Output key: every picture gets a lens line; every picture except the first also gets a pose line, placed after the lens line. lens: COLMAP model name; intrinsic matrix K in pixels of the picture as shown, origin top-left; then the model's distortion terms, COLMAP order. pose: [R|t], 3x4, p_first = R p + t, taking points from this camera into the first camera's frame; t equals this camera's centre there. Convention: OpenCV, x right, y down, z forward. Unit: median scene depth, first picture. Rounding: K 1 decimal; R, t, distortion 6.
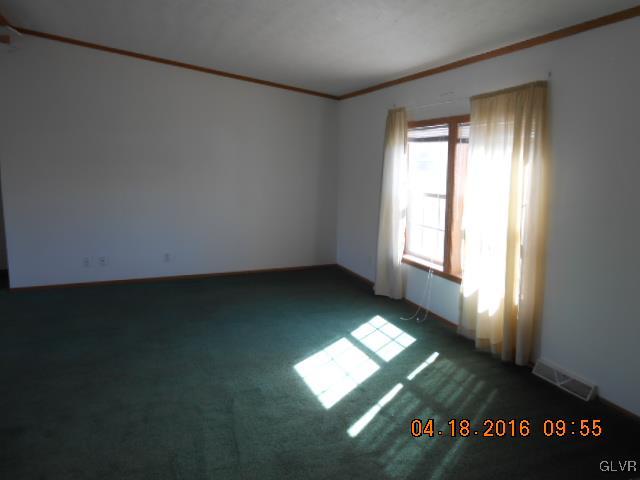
lens RADIAL K [[510.5, 0, 329.2], [0, 510.5, 238.1], [0, 0, 1]] dist [-0.003463, 0.004891]
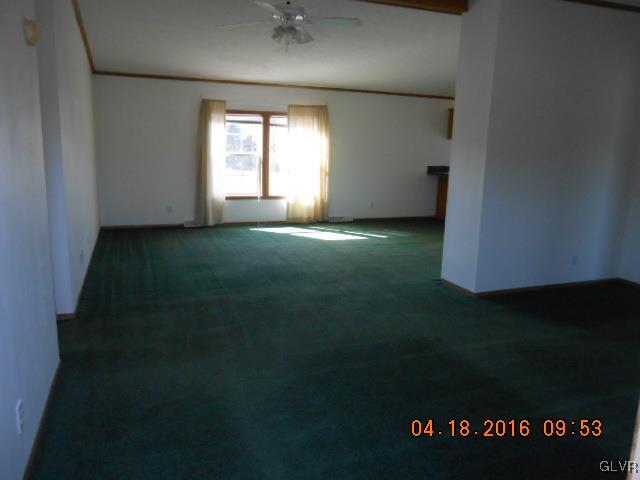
lens RADIAL K [[510.5, 0, 329.2], [0, 510.5, 238.1], [0, 0, 1]] dist [-0.003463, 0.004891]
pose [[-0.038165, -0.190053, 0.981032, -1.888427], [0.127110, 0.972849, 0.193413, -0.132210], [-0.991154, 0.132081, -0.012971, 0.952639]]
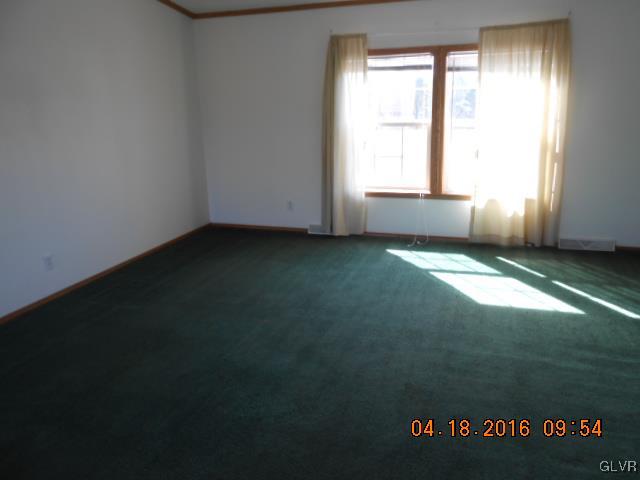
lens RADIAL K [[510.5, 0, 329.2], [0, 510.5, 238.1], [0, 0, 1]] dist [-0.003463, 0.004891]
pose [[0.615881, -0.225028, 0.755018, -0.880169], [0.149793, 0.974306, 0.168197, -0.068025], [-0.773468, 0.009507, 0.633764, 0.567956]]
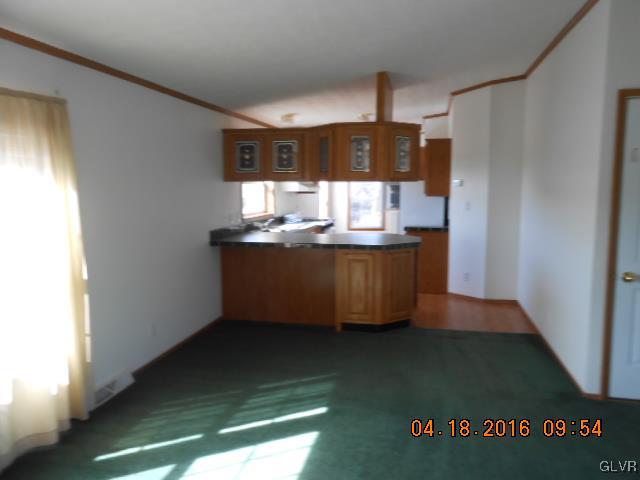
lens RADIAL K [[510.5, 0, 329.2], [0, 510.5, 238.1], [0, 0, 1]] dist [-0.003463, 0.004891]
pose [[-0.848231, -0.058124, 0.526427, -0.411702], [0.082900, 0.967137, 0.240361, -0.212494], [-0.523097, 0.247522, -0.815538, 1.335754]]
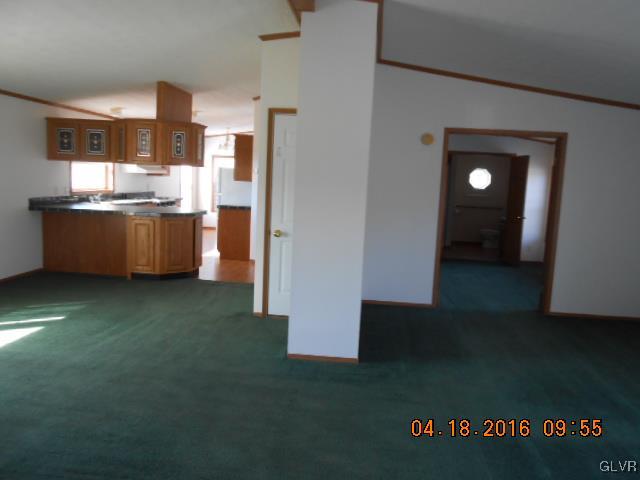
lens RADIAL K [[510.5, 0, 329.2], [0, 510.5, 238.1], [0, 0, 1]] dist [-0.003463, 0.004891]
pose [[-0.894362, -0.095593, 0.437012, -1.074077], [0.022709, 0.965940, 0.257768, -0.218560], [-0.446768, 0.240462, -0.861729, 1.442751]]
